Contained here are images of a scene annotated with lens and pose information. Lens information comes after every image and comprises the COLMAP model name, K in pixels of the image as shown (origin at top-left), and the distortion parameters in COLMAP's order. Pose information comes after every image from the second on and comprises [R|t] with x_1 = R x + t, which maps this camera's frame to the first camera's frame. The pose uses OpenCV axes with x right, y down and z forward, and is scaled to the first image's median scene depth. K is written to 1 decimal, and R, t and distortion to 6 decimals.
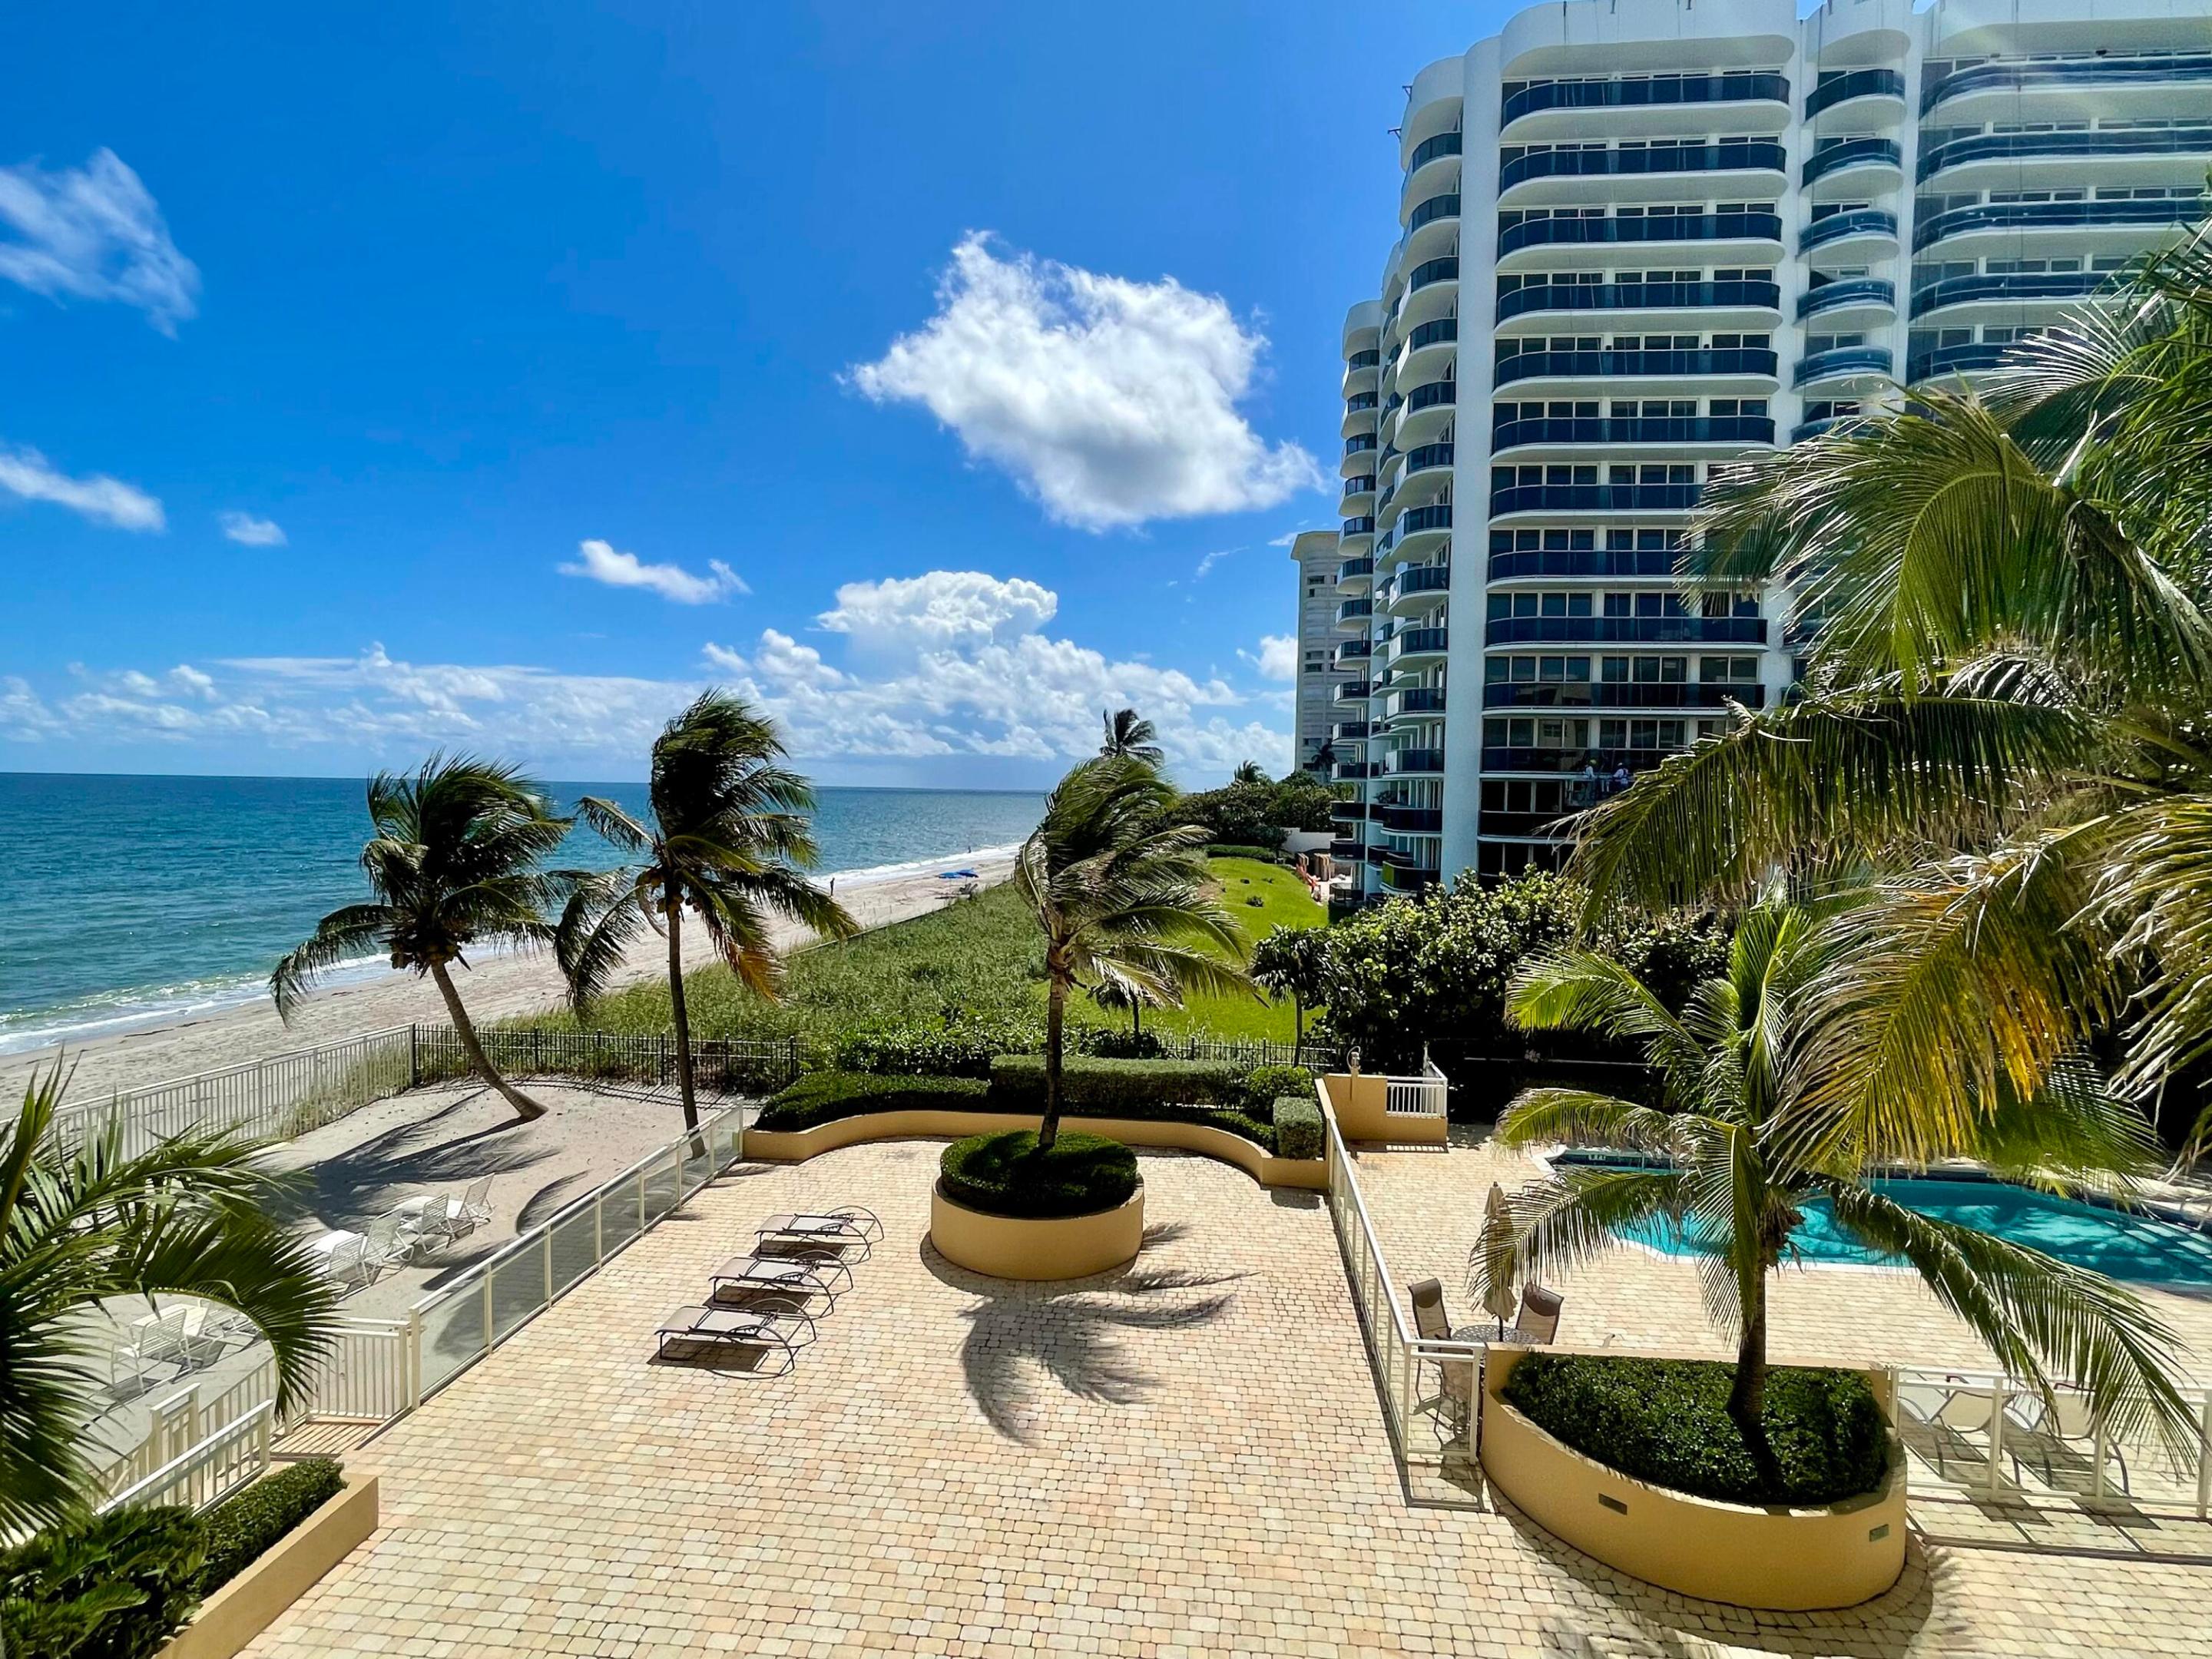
lens RADIAL K [[1104.5, 0, 1104.2], [0, 1104.5, 841.7], [0, 0, 1]] dist [0.003482, -0.000023]
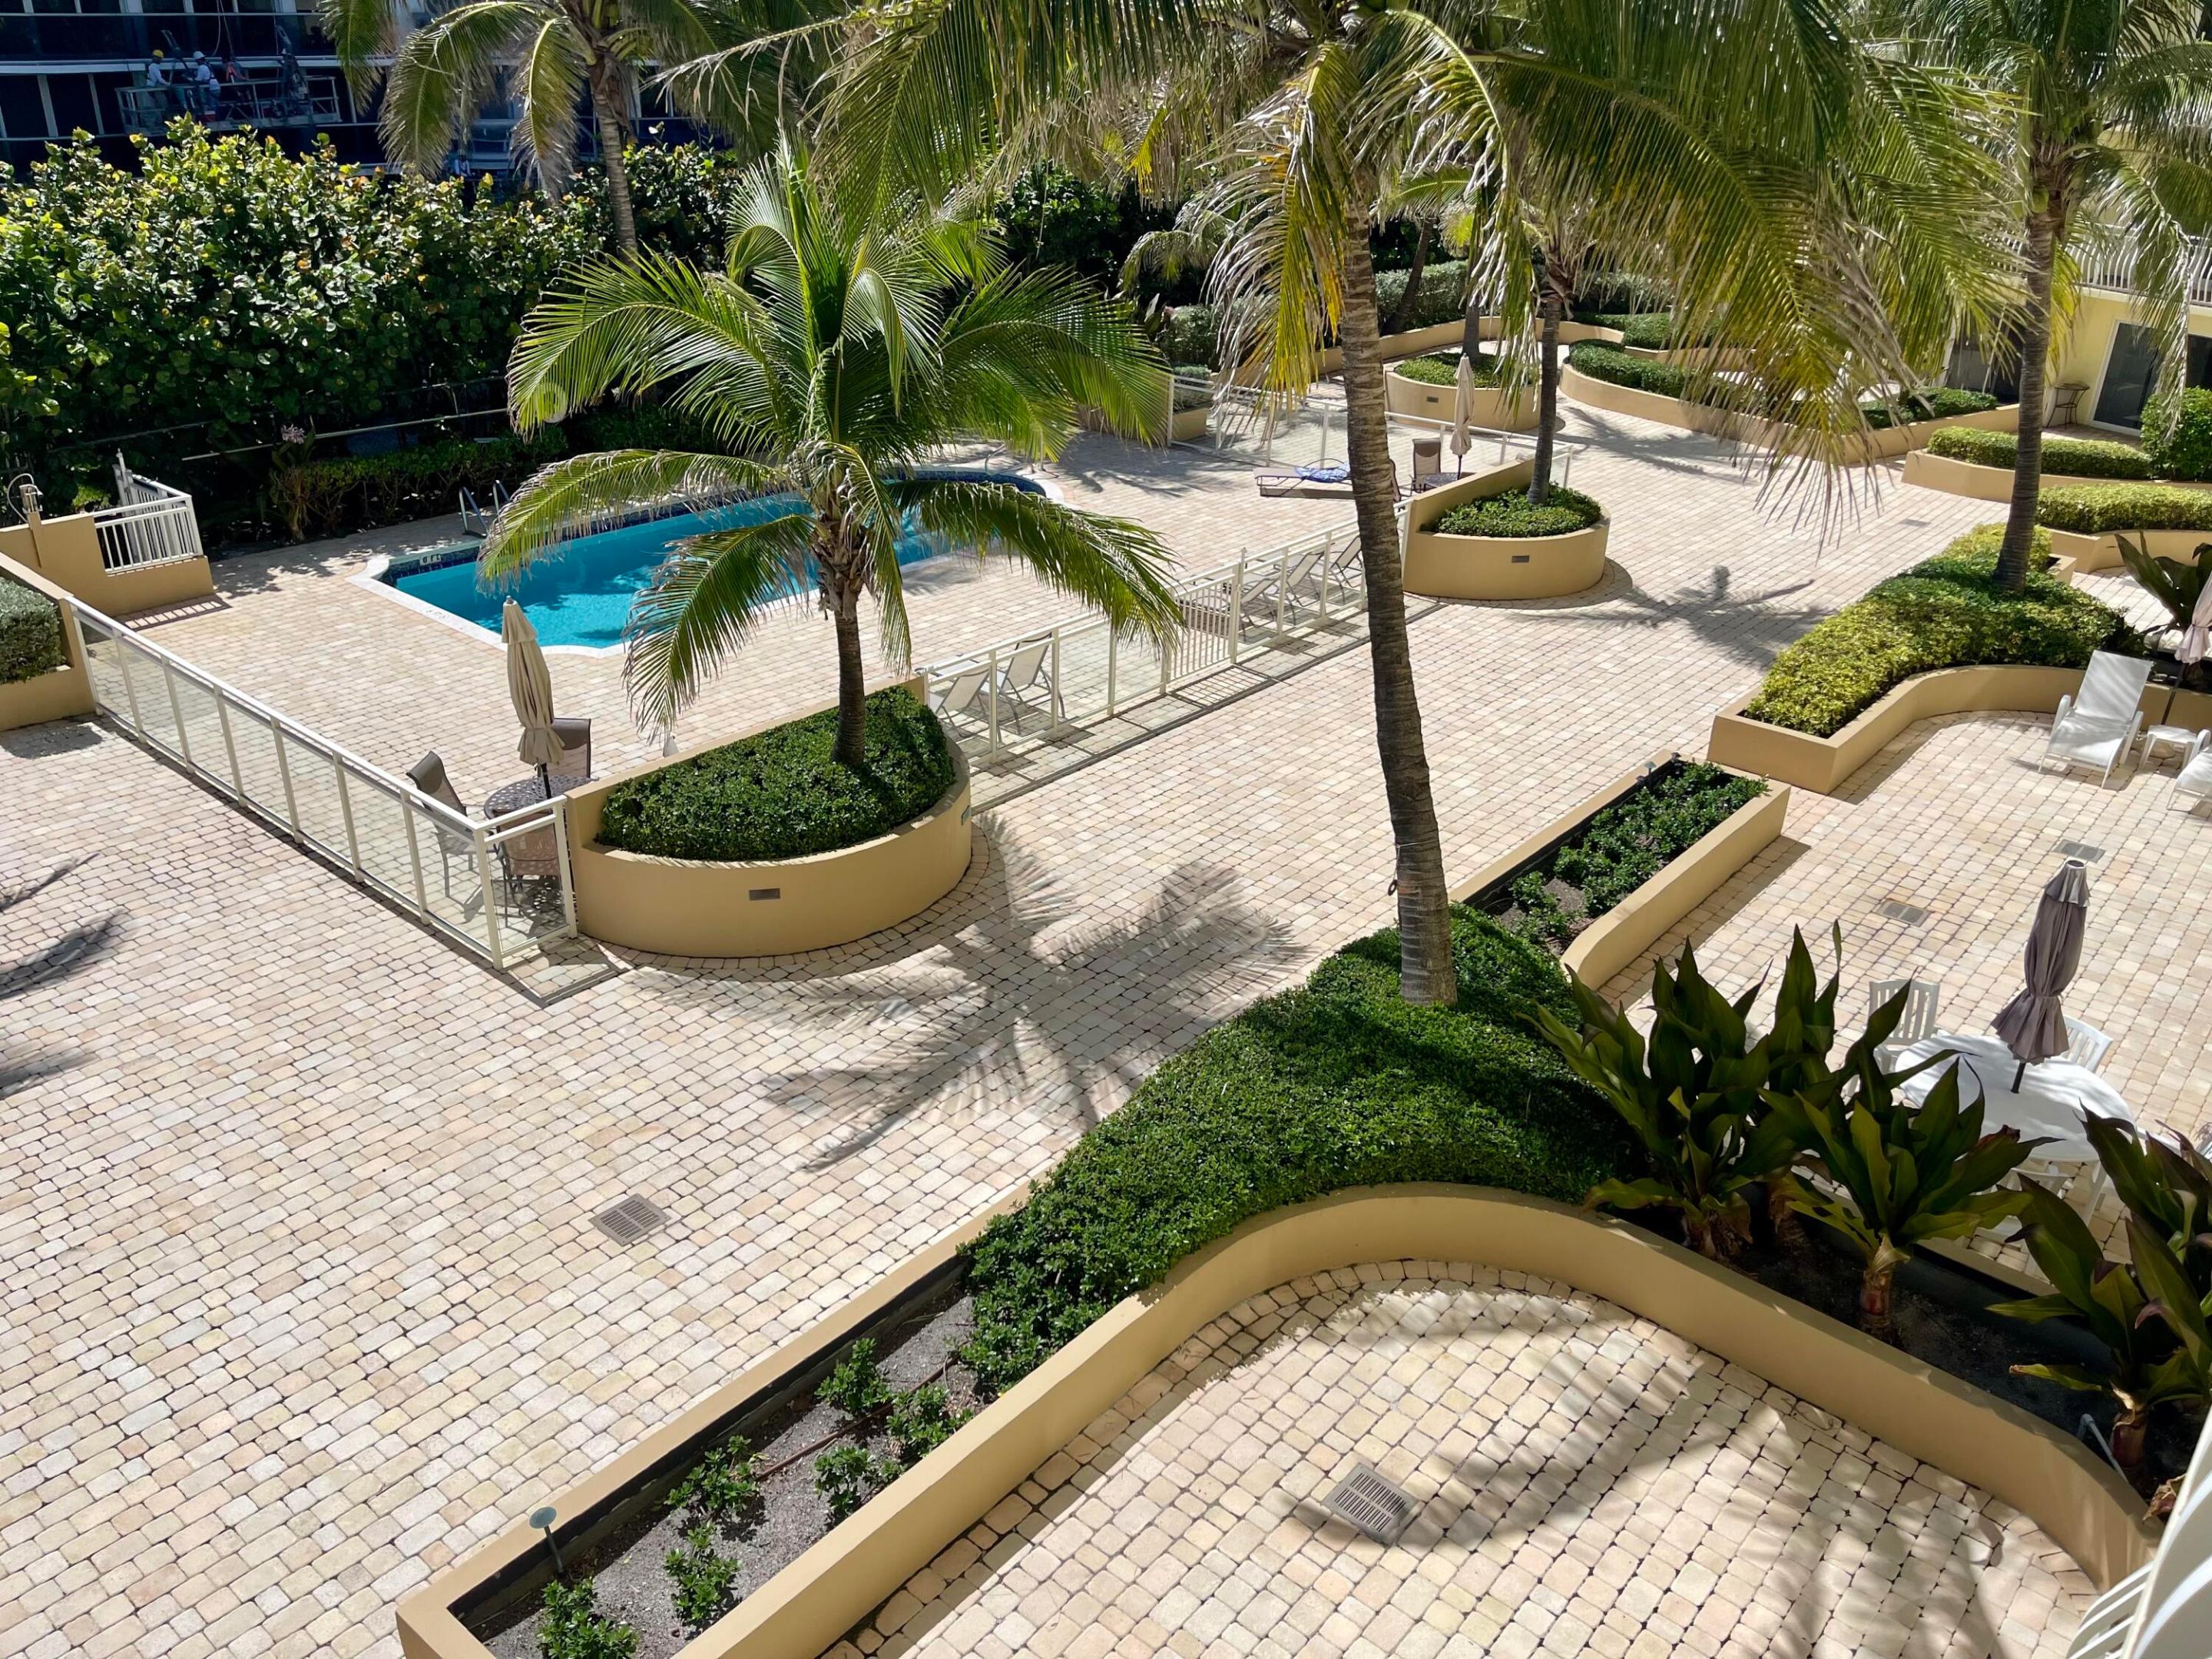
lens RADIAL K [[1683.0, 0, 1104.3], [0, 1683.0, 824.0], [0, 0, 1]] dist [0.062716, -0.072421]
pose [[0.573370, -0.354365, 0.738696, -0.343422], [0.017777, 0.906791, 0.421205, -0.027707], [-0.819104, -0.228374, 0.526227, 0.052632]]
